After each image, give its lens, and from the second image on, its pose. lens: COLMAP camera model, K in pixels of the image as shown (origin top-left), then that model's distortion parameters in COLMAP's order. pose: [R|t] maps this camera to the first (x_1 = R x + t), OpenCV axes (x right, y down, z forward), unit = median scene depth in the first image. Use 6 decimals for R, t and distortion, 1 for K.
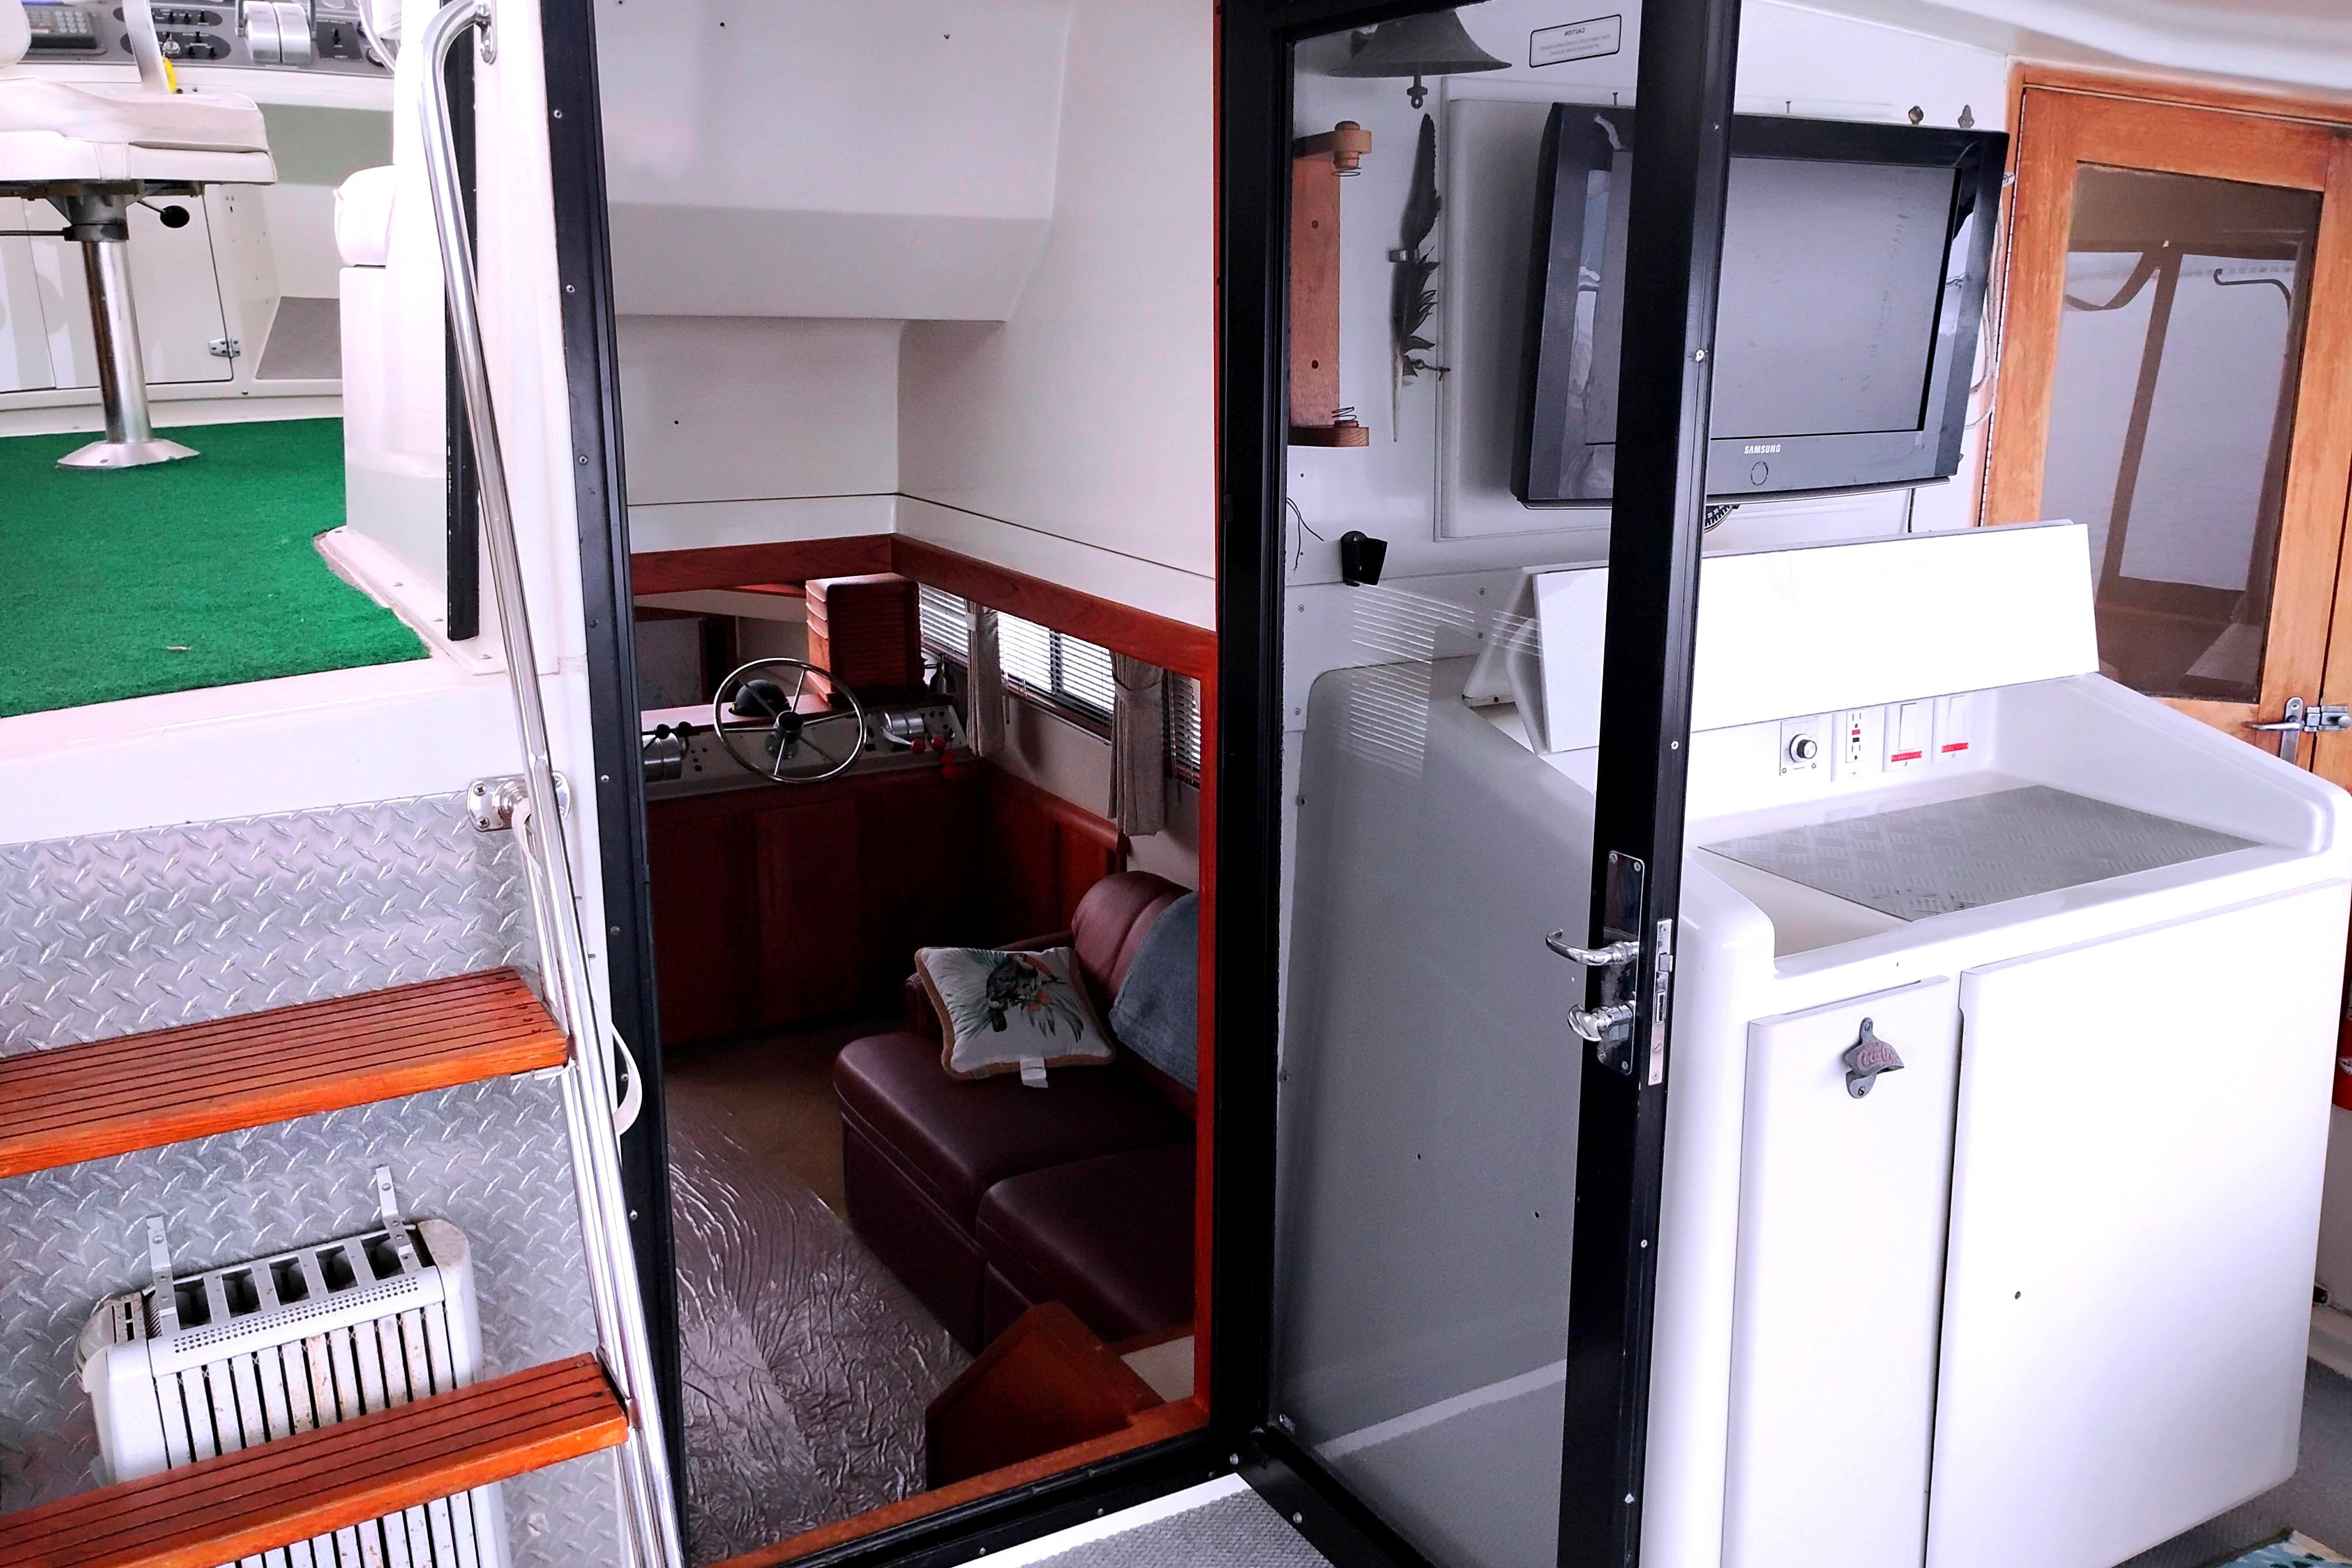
lens RADIAL K [[1951.2, 0, 1176.0], [0, 1951.2, 784.0], [0, 0, 1]] dist [0.071564, -0.098348]
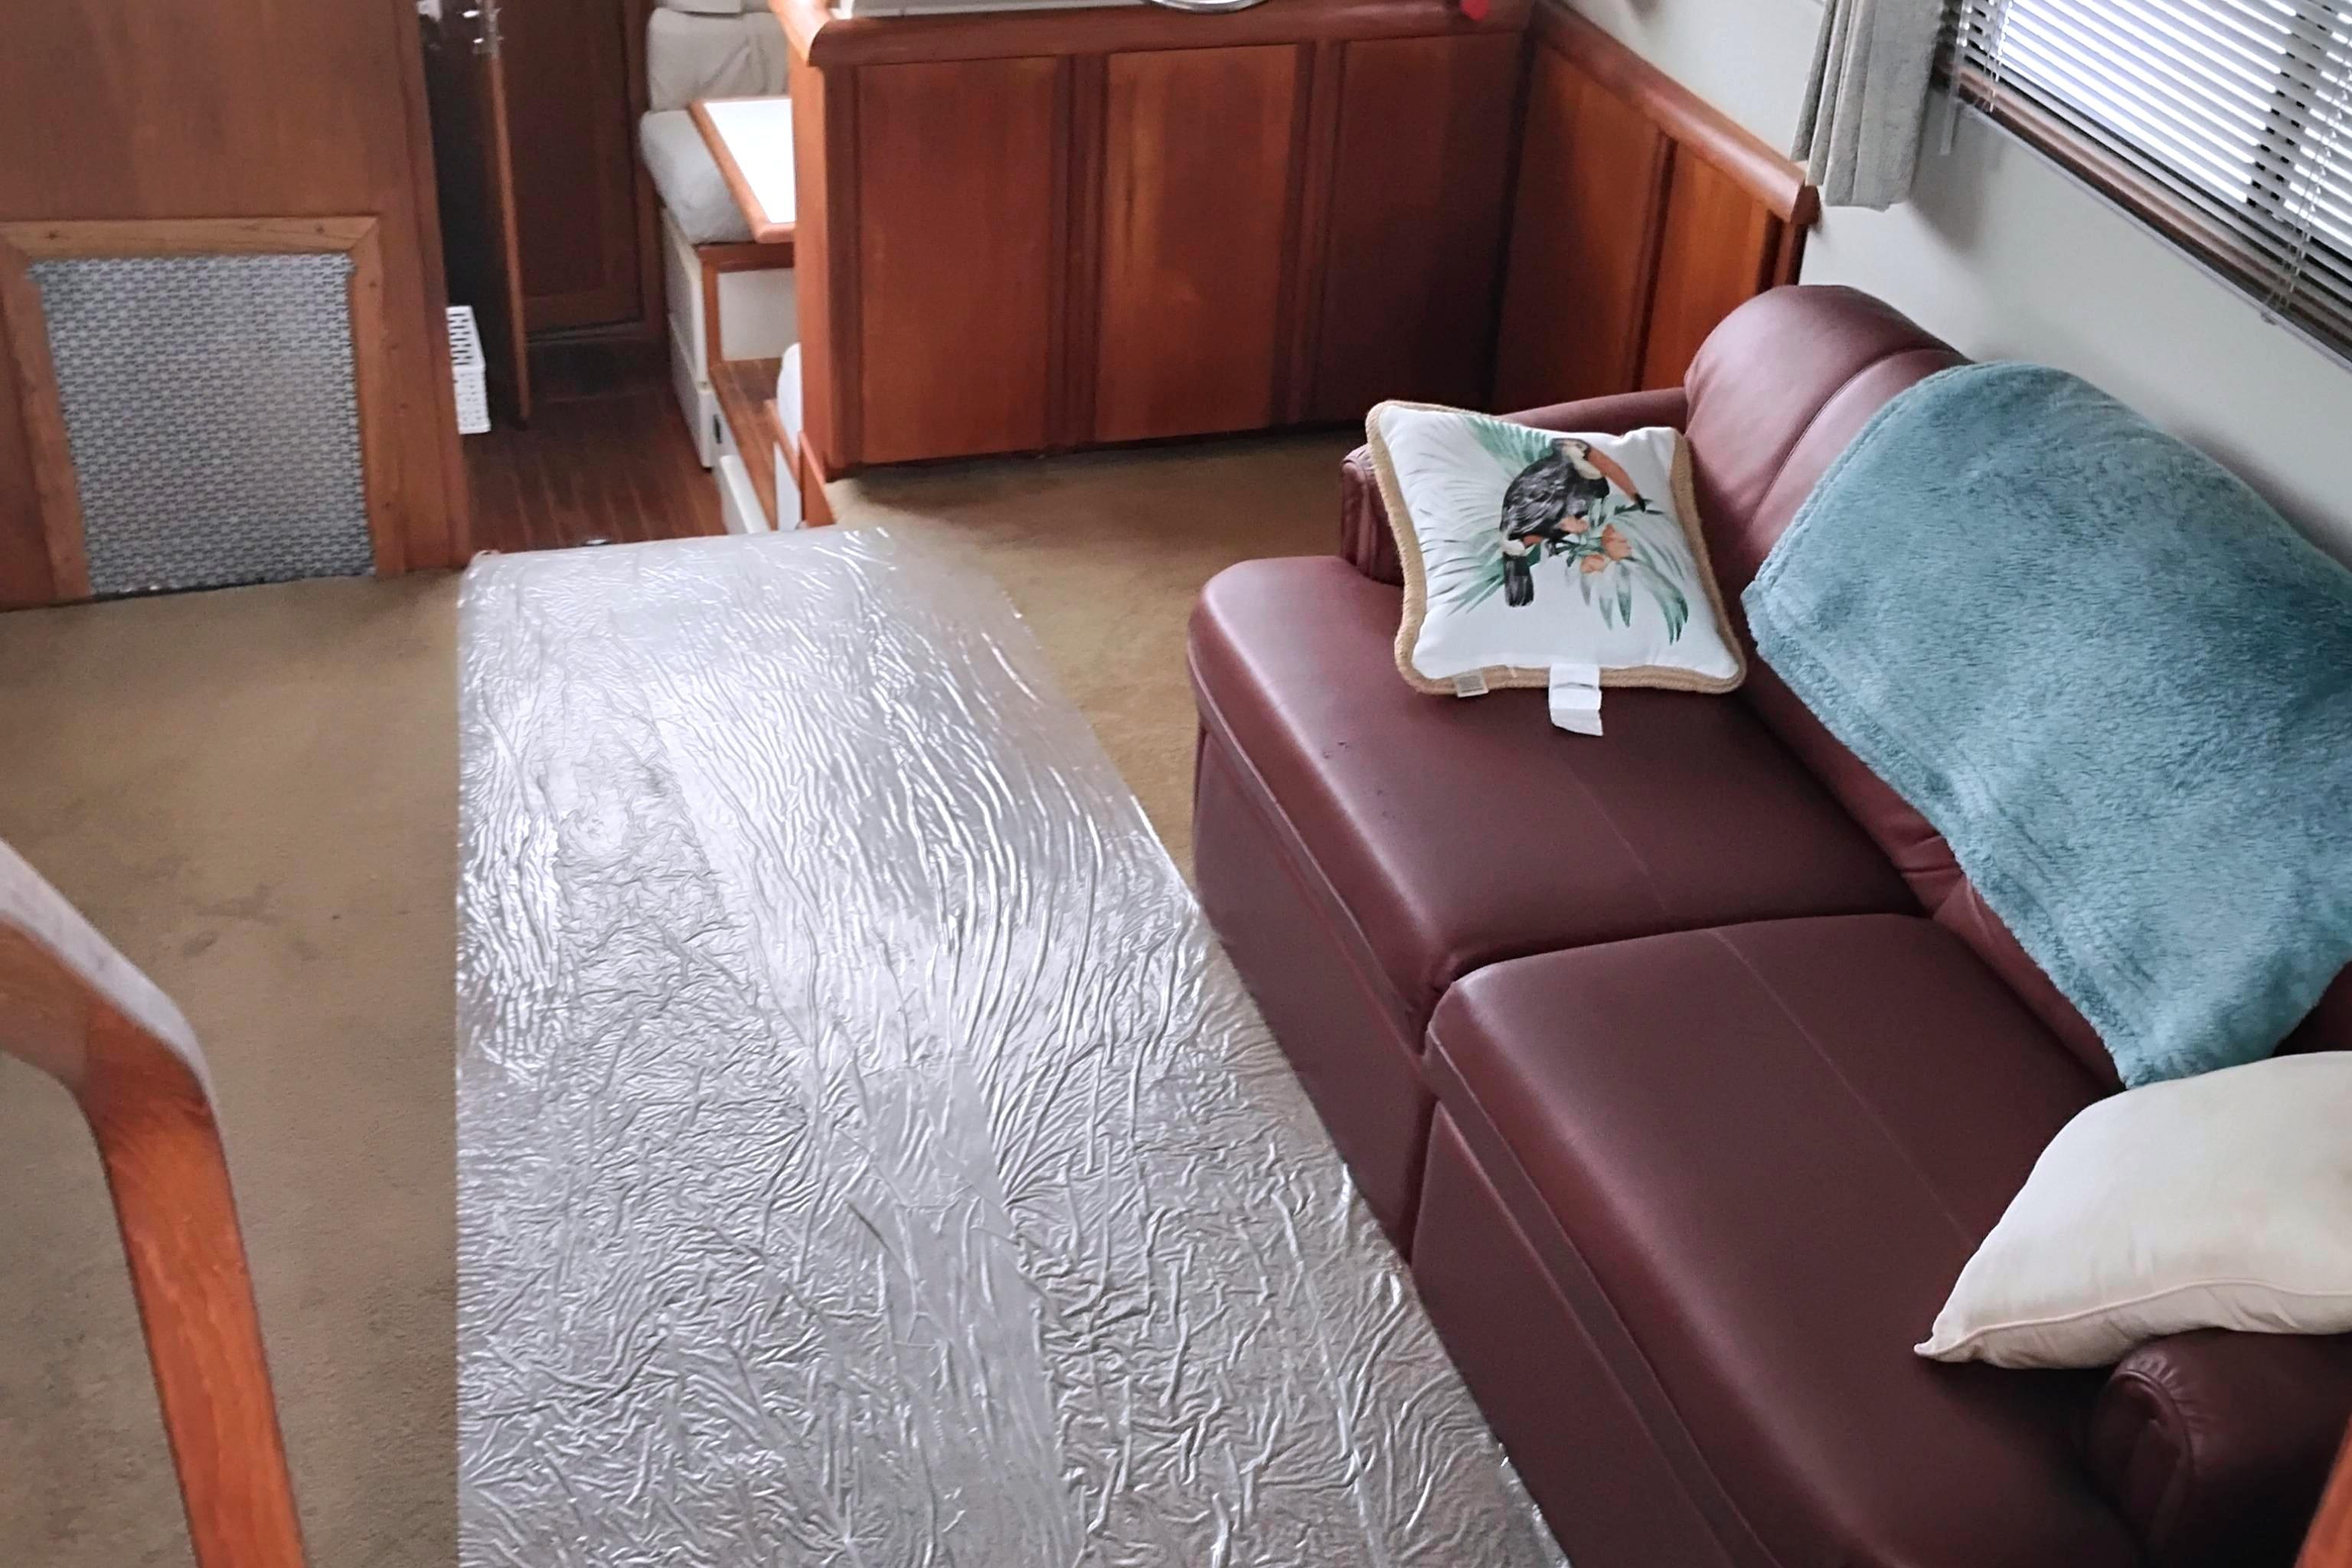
lens RADIAL K [[2582.4, 0, 1176.0], [0, 2582.4, 784.0], [0, 0, 1]] dist [0.016242, 0.025586]
pose [[0.972317, 0.151717, -0.177713, -0.050047], [-0.089343, 0.944139, 0.317207, -0.029567], [0.215911, -0.292548, 0.931557, 0.349606]]
